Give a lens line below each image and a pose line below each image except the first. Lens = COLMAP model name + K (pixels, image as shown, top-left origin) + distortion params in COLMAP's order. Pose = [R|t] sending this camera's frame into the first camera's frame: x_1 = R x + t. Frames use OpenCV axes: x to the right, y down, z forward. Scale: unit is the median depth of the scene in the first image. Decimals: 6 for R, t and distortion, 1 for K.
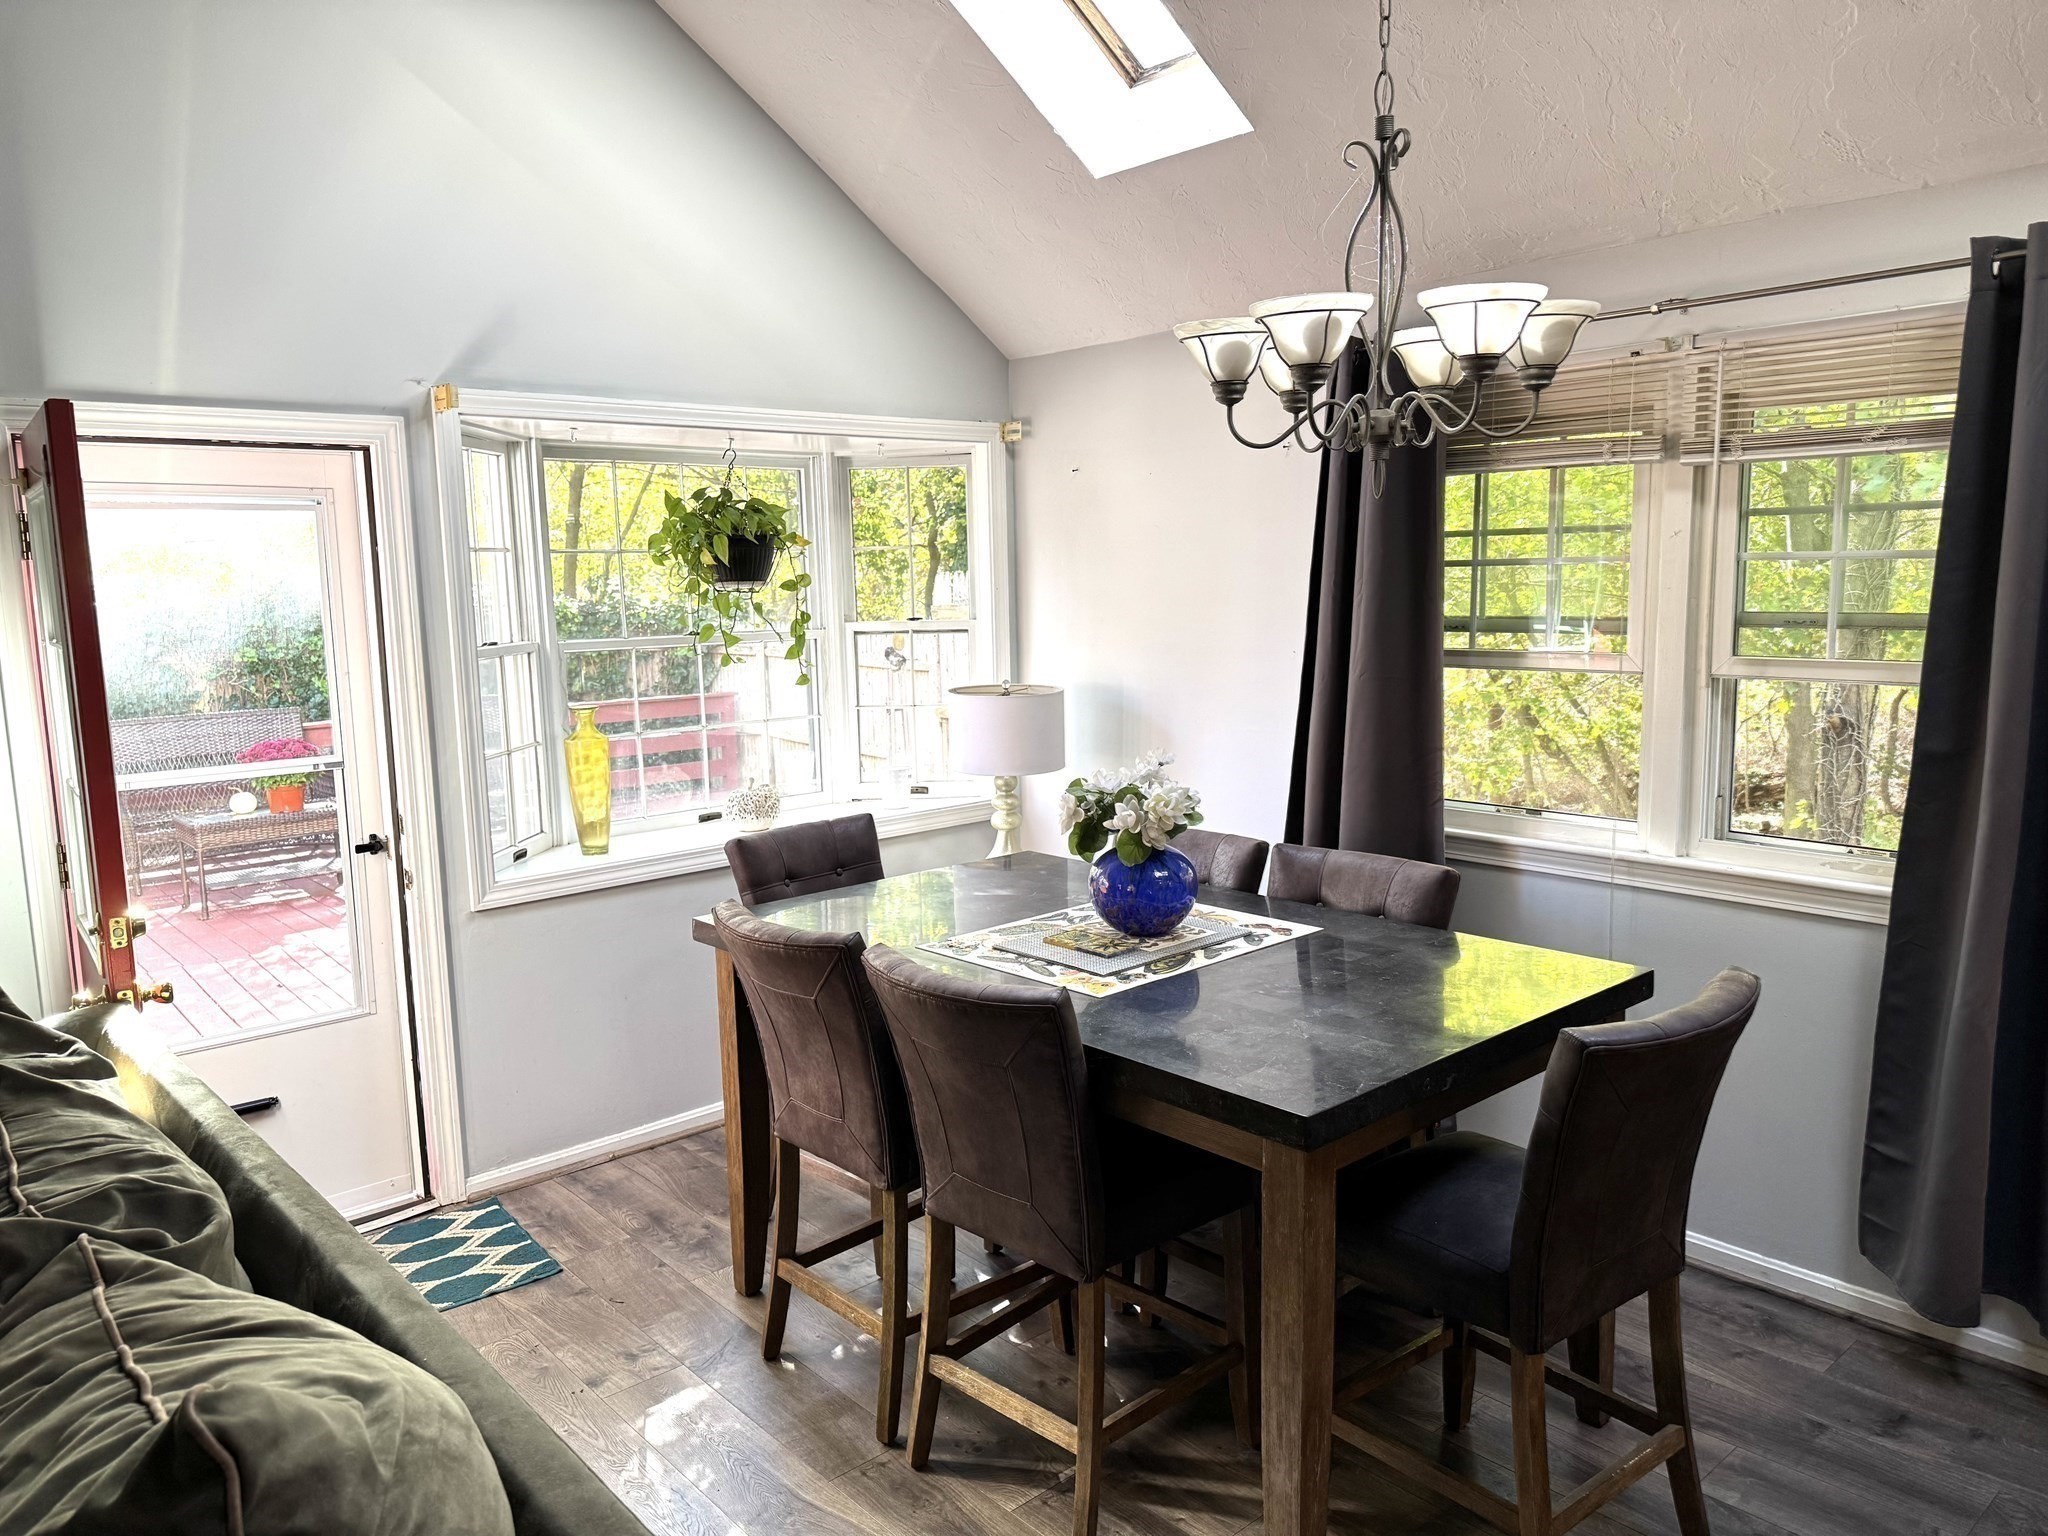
lens RADIAL K [[1444.7, 0, 1010.0], [0, 1444.7, 777.8], [0, 0, 1]] dist [0.055046, -0.068654]
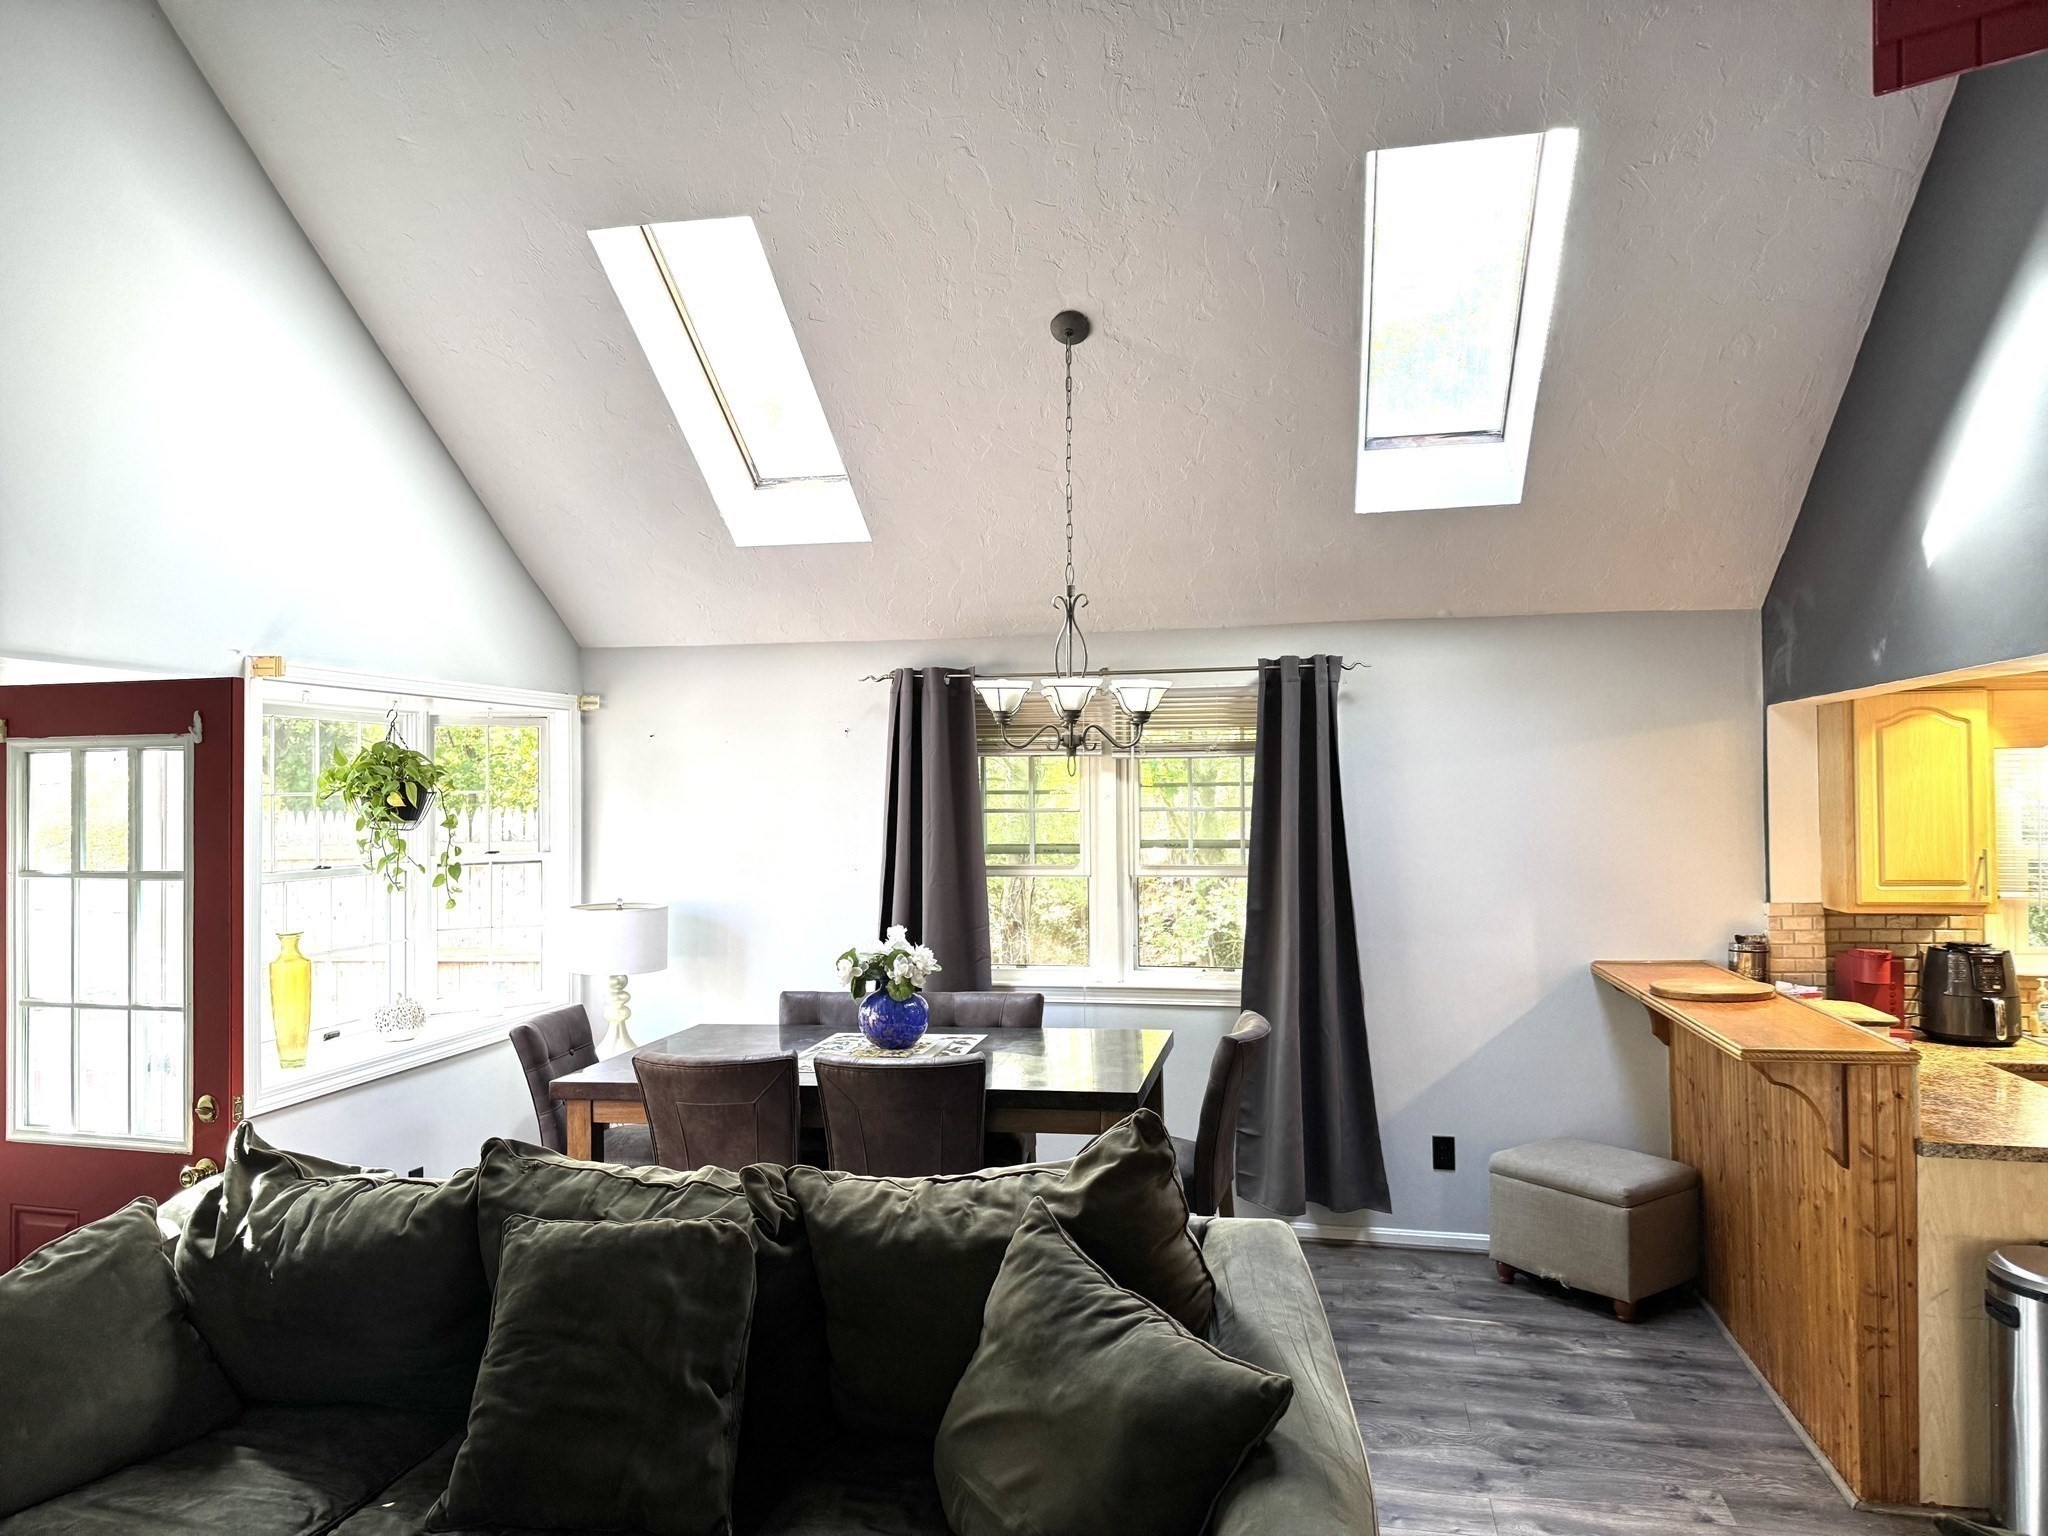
lens RADIAL K [[1444.7, 0, 1031.1], [0, 1444.7, 765.3], [0, 0, 1]] dist [0.055046, -0.068654]
pose [[0.797058, 0.025855, 0.603348, -0.610730], [0.079431, 0.985915, -0.147183, 0.041300], [-0.598656, 0.165238, 0.783778, -0.285744]]
